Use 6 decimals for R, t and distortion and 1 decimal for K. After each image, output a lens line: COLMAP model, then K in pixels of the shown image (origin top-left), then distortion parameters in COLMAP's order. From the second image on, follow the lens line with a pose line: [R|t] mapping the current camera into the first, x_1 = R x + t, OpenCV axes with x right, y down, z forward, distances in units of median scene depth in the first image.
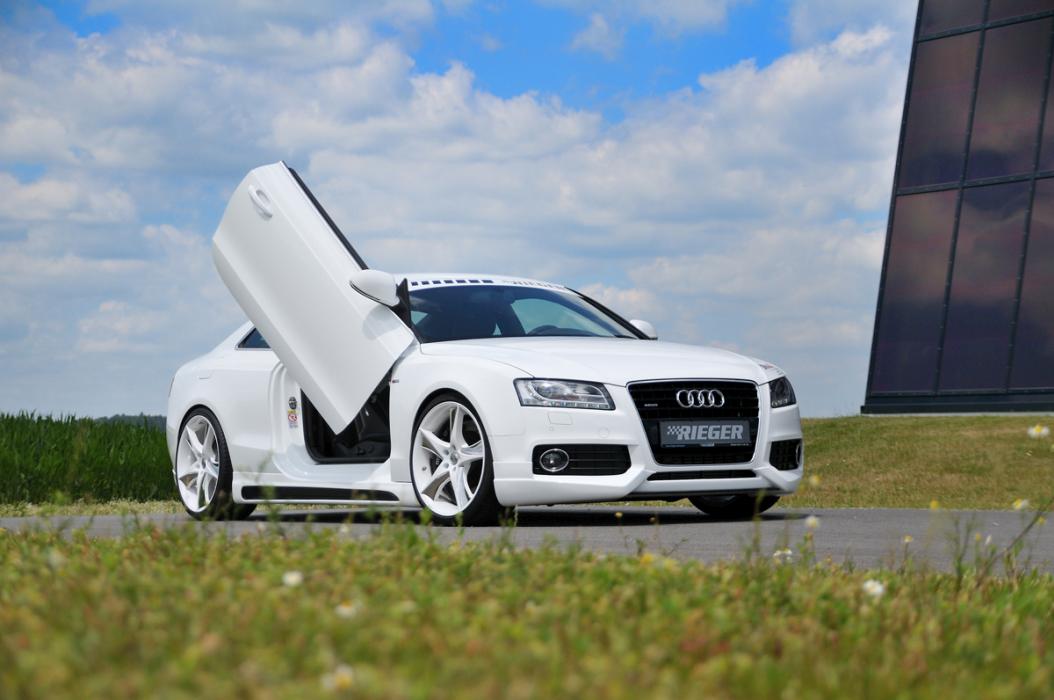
lens RADIAL K [[2571.9, 0, 527.0], [0, 2571.9, 350.0], [0, 0, 1]] dist [0.348138, 0.147341]
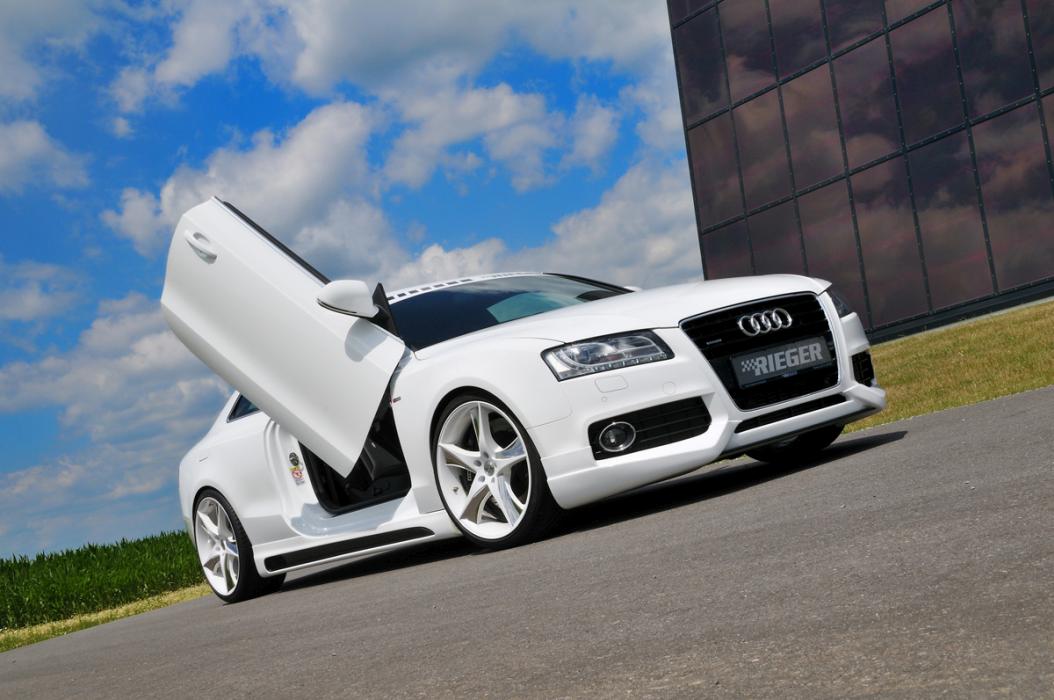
lens RADIAL K [[1421.3, 0, 527.0], [0, 1421.3, 350.0], [0, 0, 1]] dist [0.036850, 0.108117]
pose [[0.968617, -0.241008, 0.060806, -0.034815], [0.243668, 0.968997, -0.040882, 0.026815], [-0.049068, 0.054415, 0.997312, 0.539228]]
